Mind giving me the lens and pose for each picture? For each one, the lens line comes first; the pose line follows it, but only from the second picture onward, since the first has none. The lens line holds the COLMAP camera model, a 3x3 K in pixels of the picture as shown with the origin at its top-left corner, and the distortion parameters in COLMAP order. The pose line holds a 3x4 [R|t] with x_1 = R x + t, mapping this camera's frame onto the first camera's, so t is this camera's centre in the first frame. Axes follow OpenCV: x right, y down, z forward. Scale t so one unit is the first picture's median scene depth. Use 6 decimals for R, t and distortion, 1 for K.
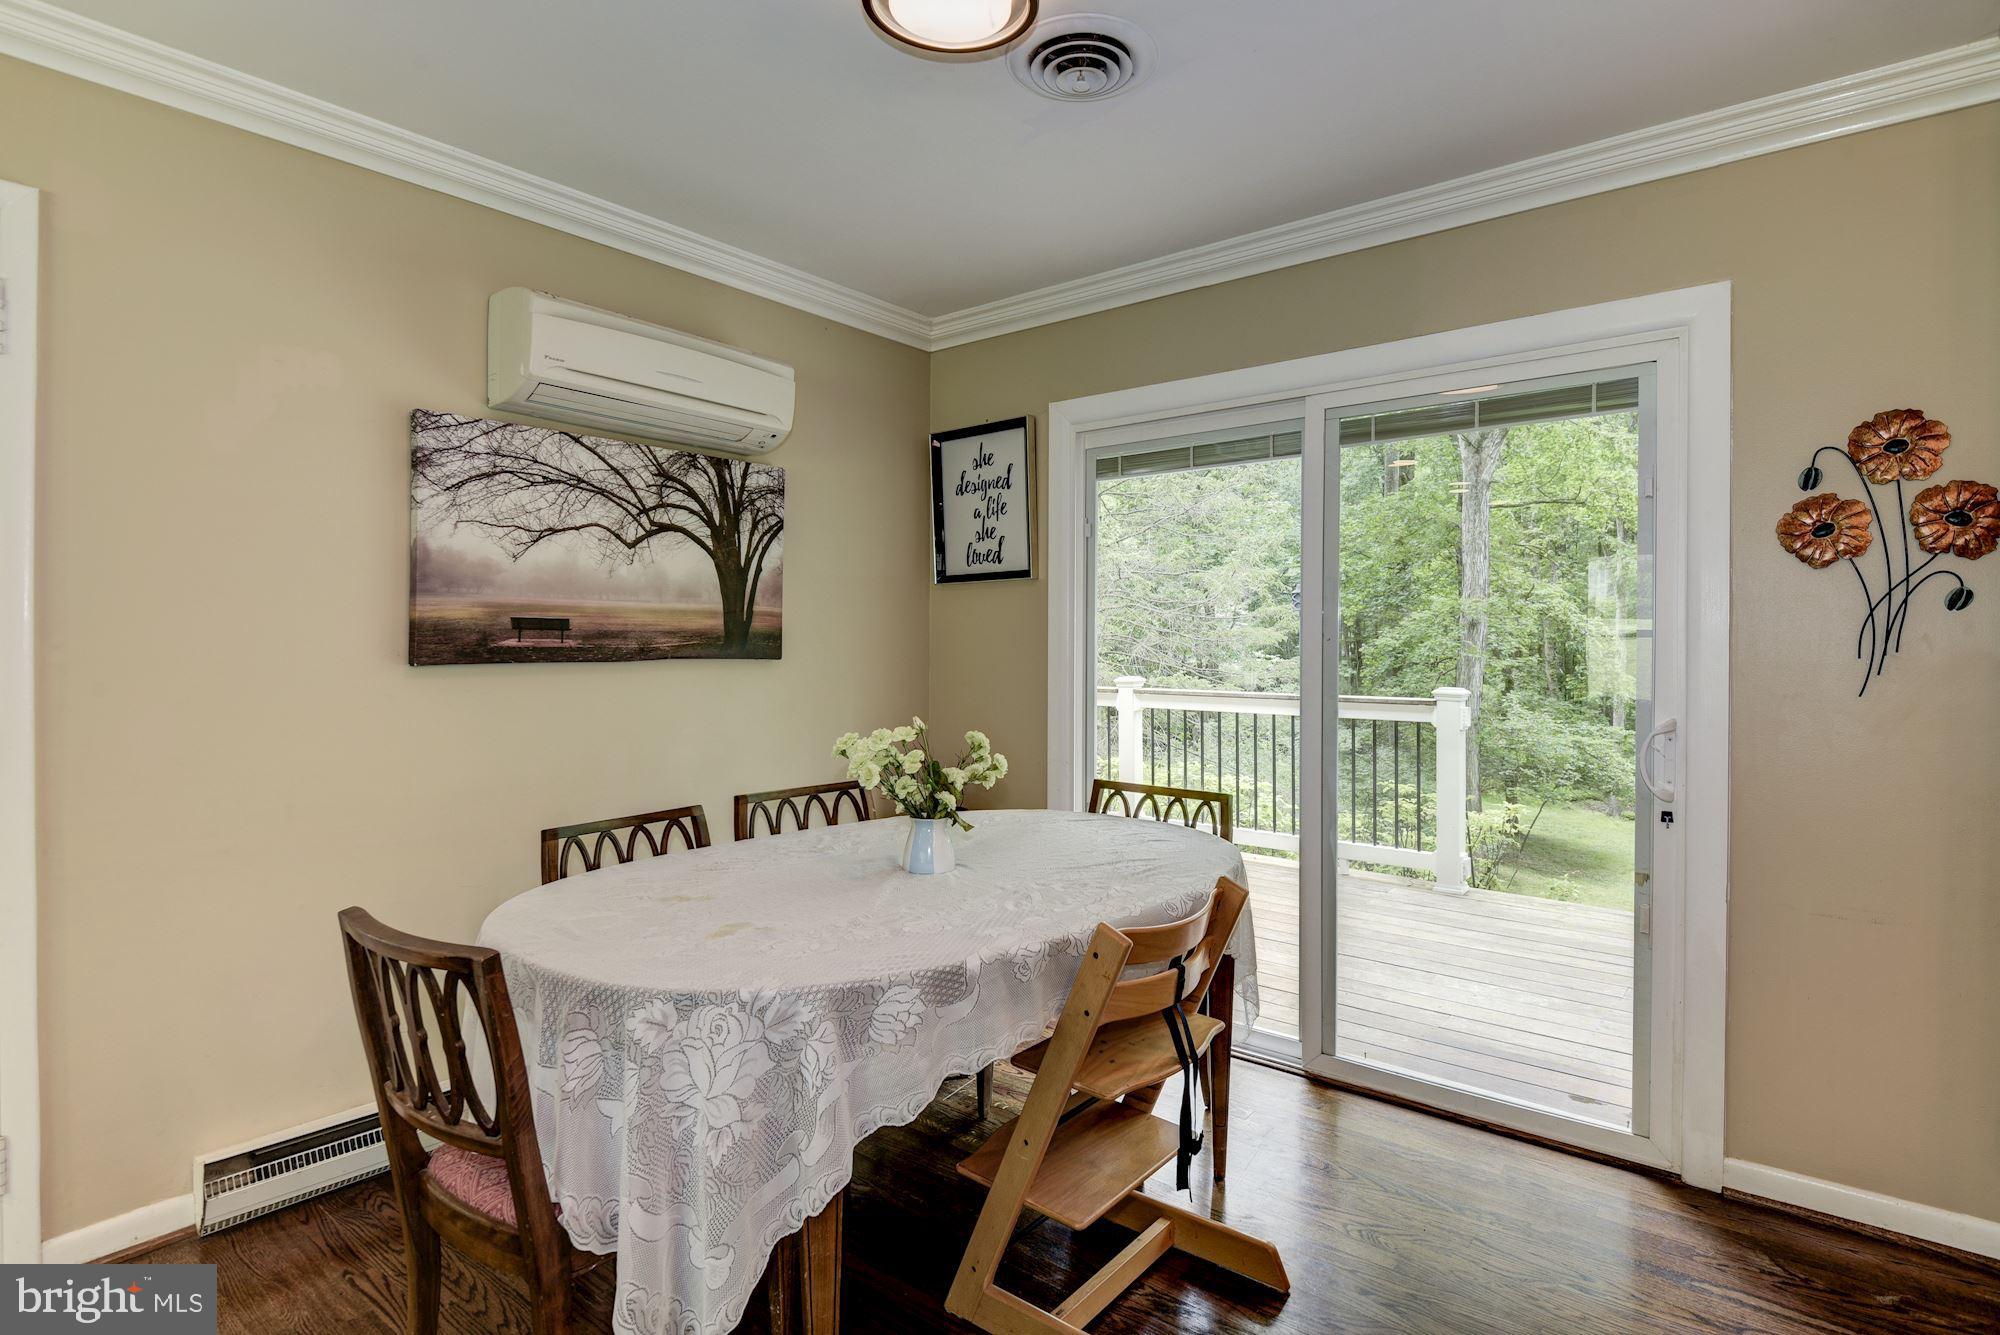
lens RADIAL K [[1018.7, 0, 1024.9], [0, 1018.7, 643.8], [0, 0, 1]] dist [0.003336, -0.008691]
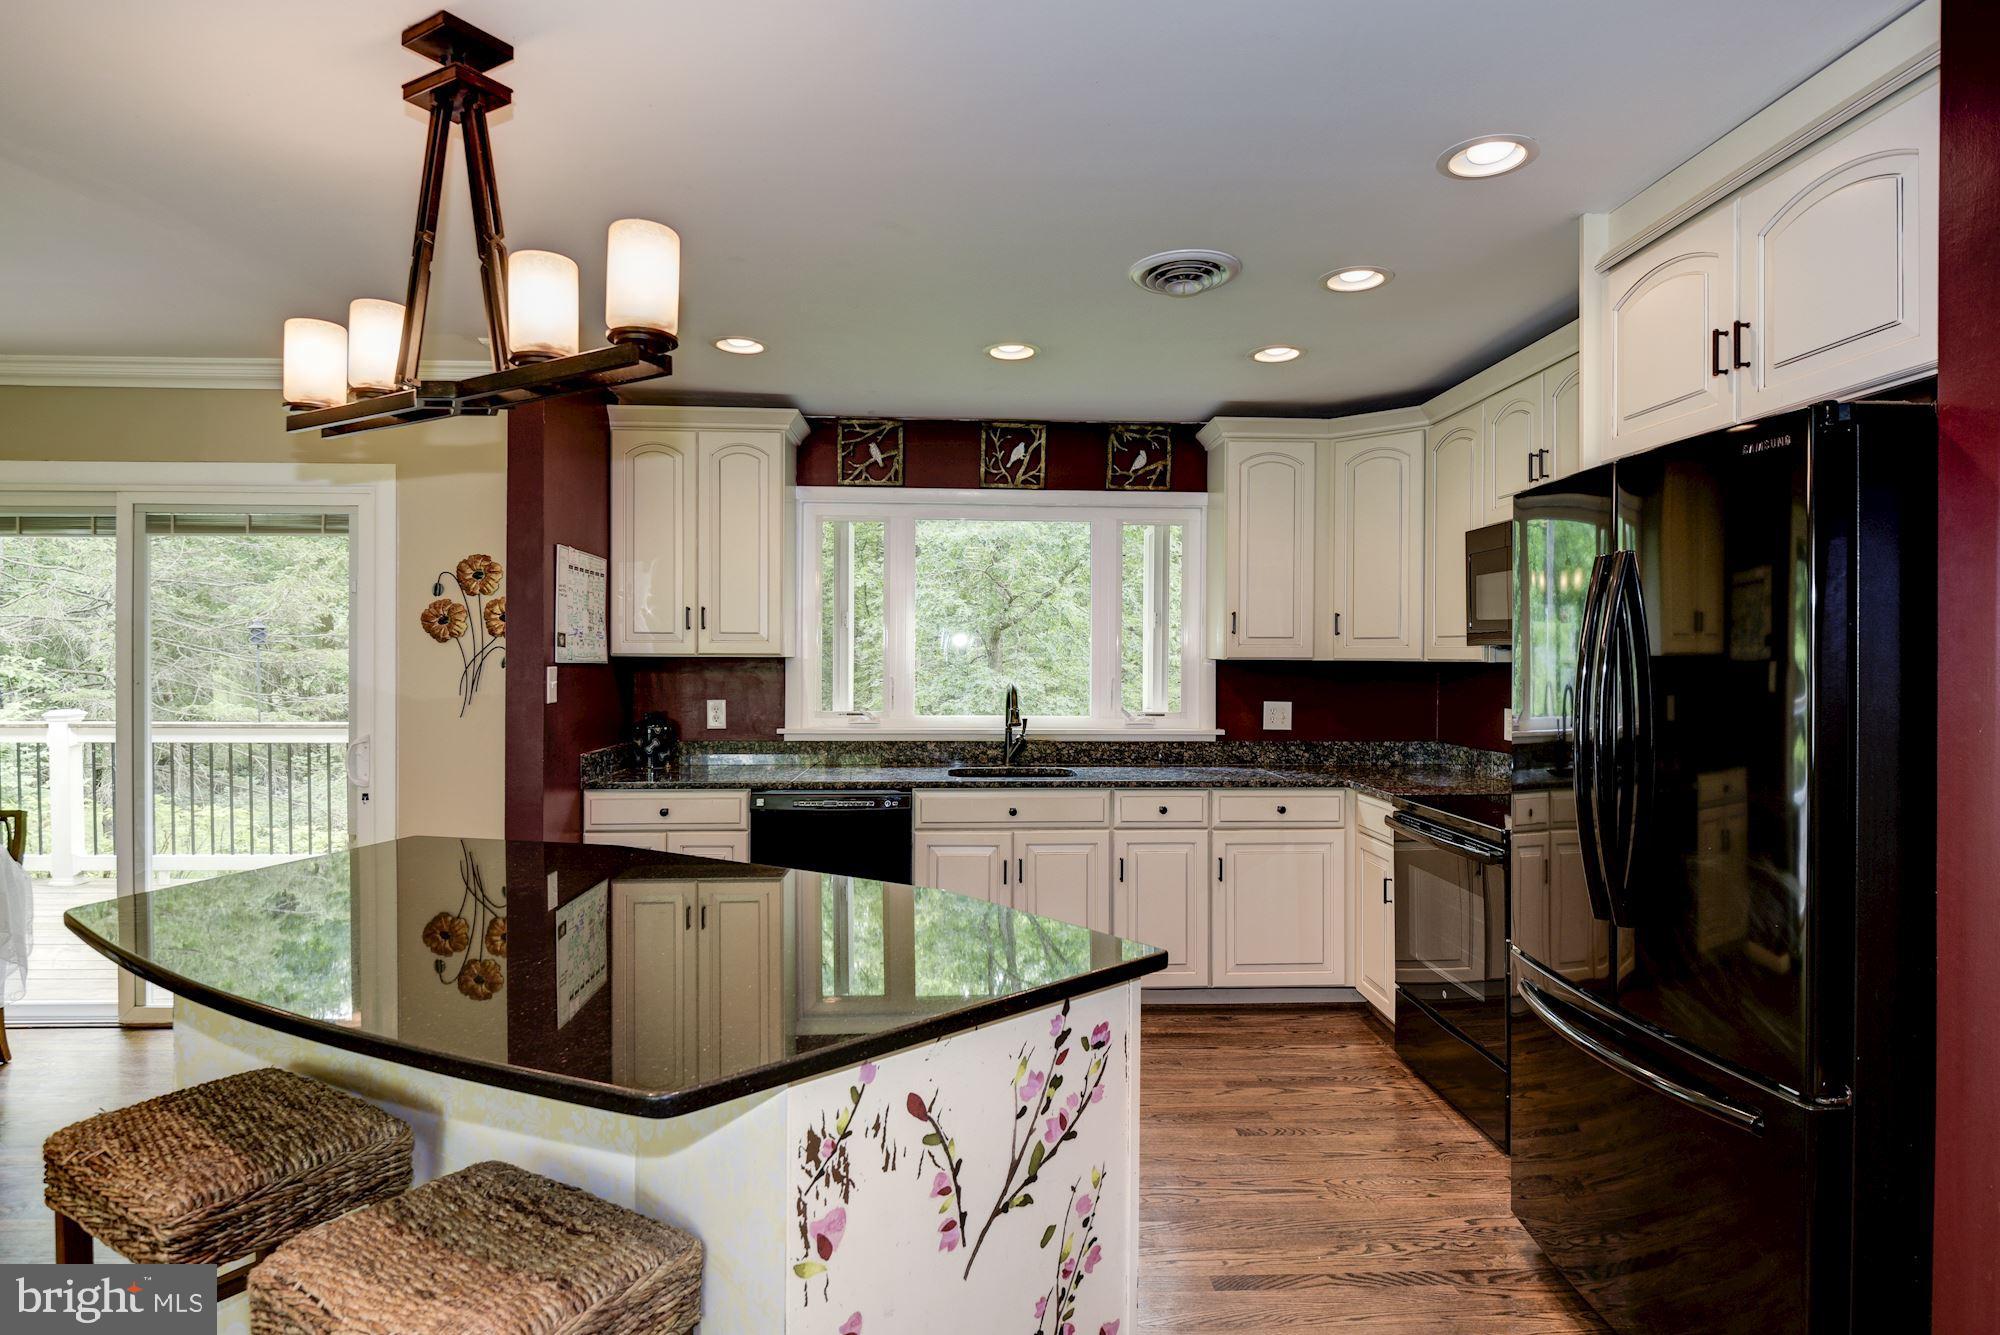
lens RADIAL K [[1072.9, 0, 1018.7], [0, 1072.9, 671.0], [0, 0, 1]] dist [-0.003681, -0.002837]
pose [[0.742591, -0.006685, 0.669712, 0.238952], [-0.001280, 0.999934, 0.011400, -0.038960], [-0.669744, -0.009323, 0.742533, -0.796720]]
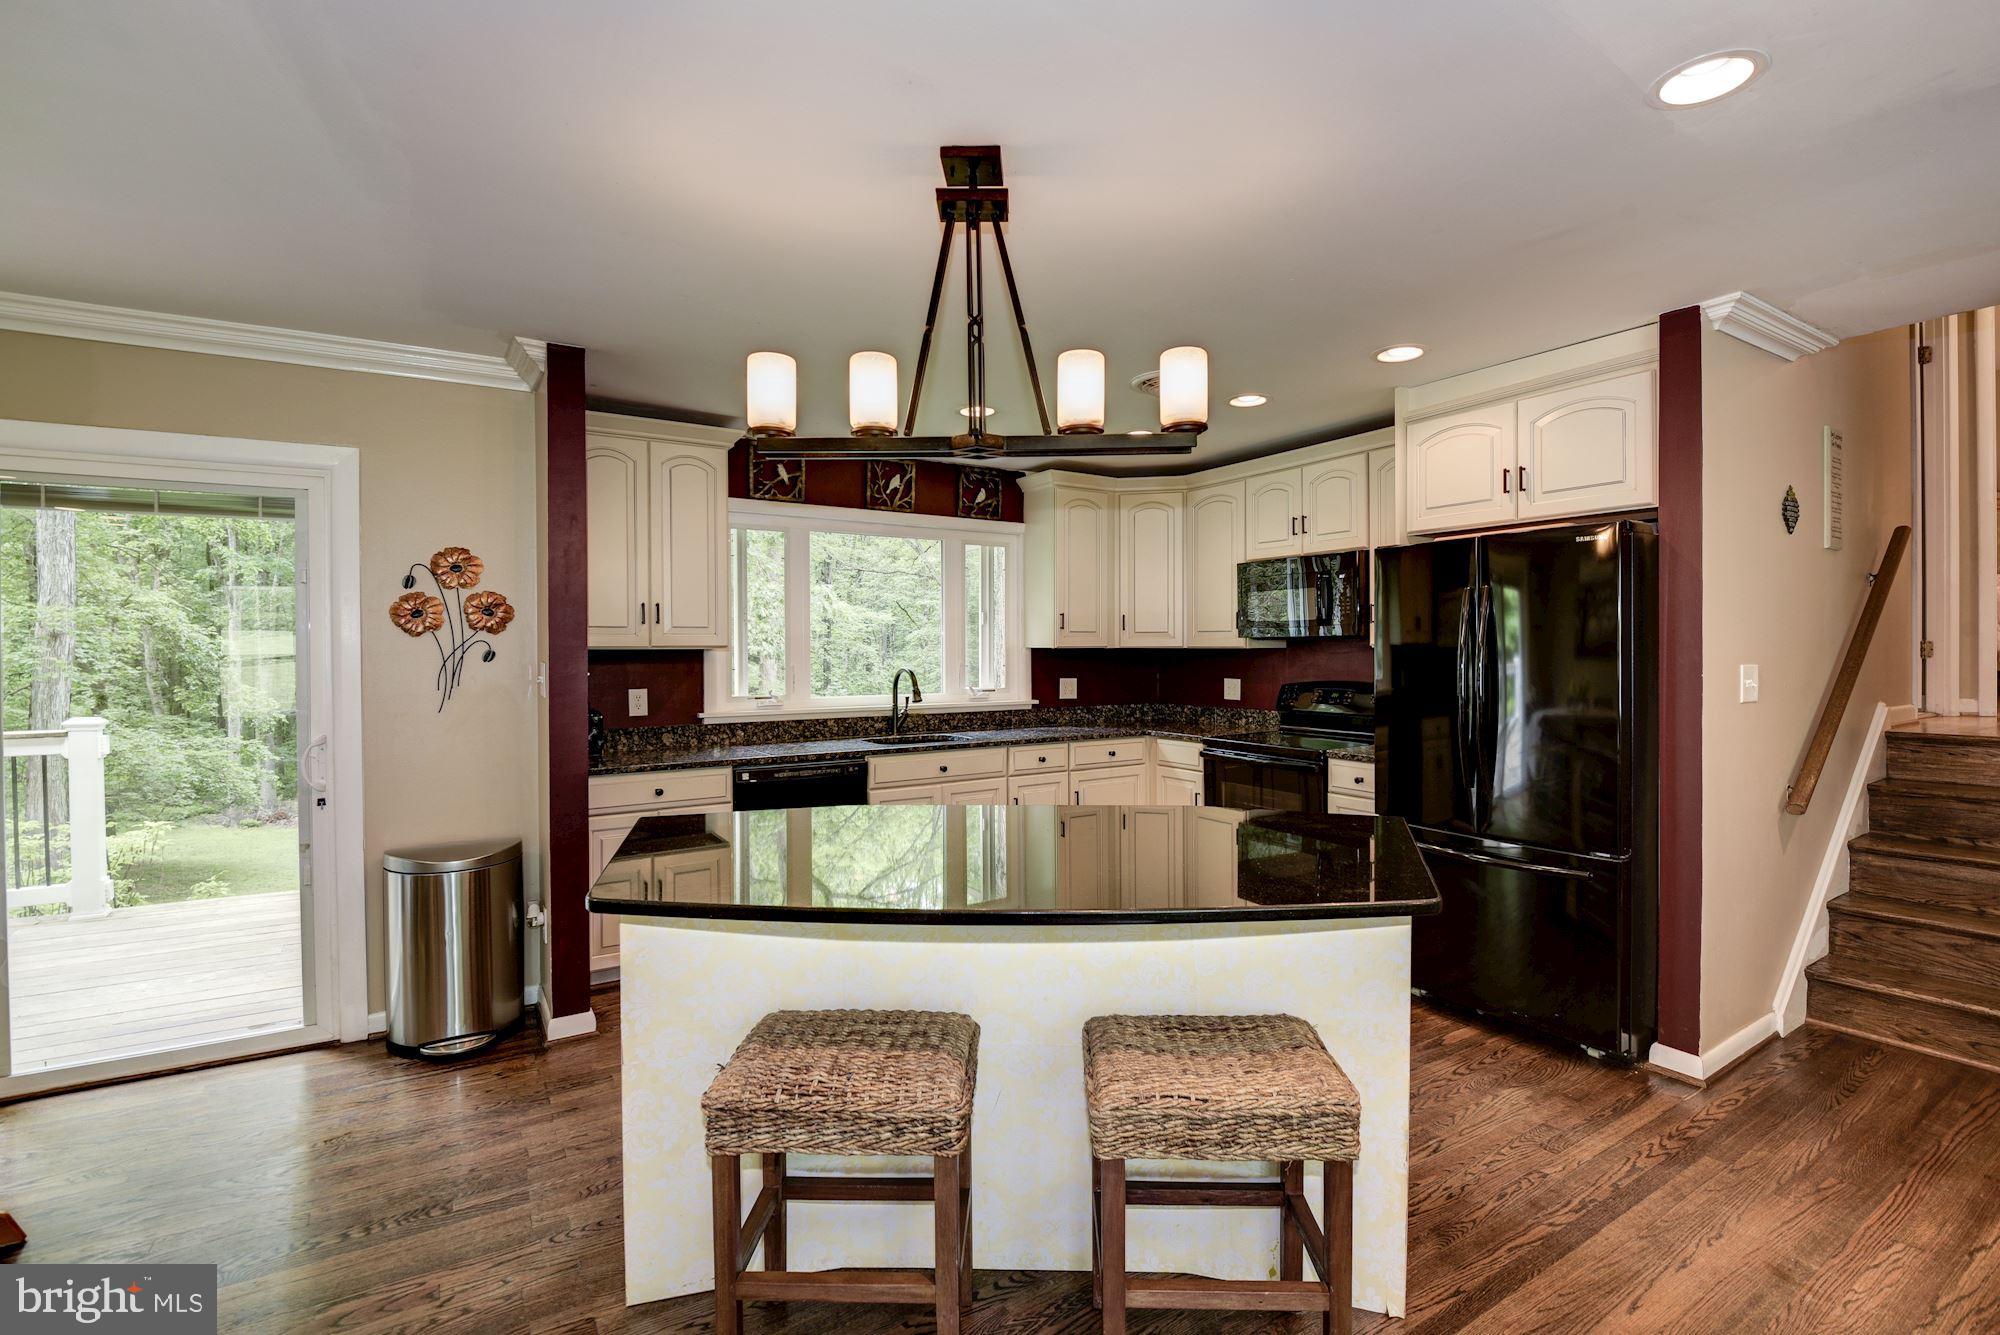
lens RADIAL K [[910.7, 0, 1024.3], [0, 910.7, 664.4], [0, 0, 1]] dist [-0.003401, -0.012860]
pose [[0.315904, -0.020585, 0.948568, -0.247992], [0.006729, 0.999788, 0.019455, -0.041462], [-0.948767, 0.000237, 0.315976, -0.328238]]
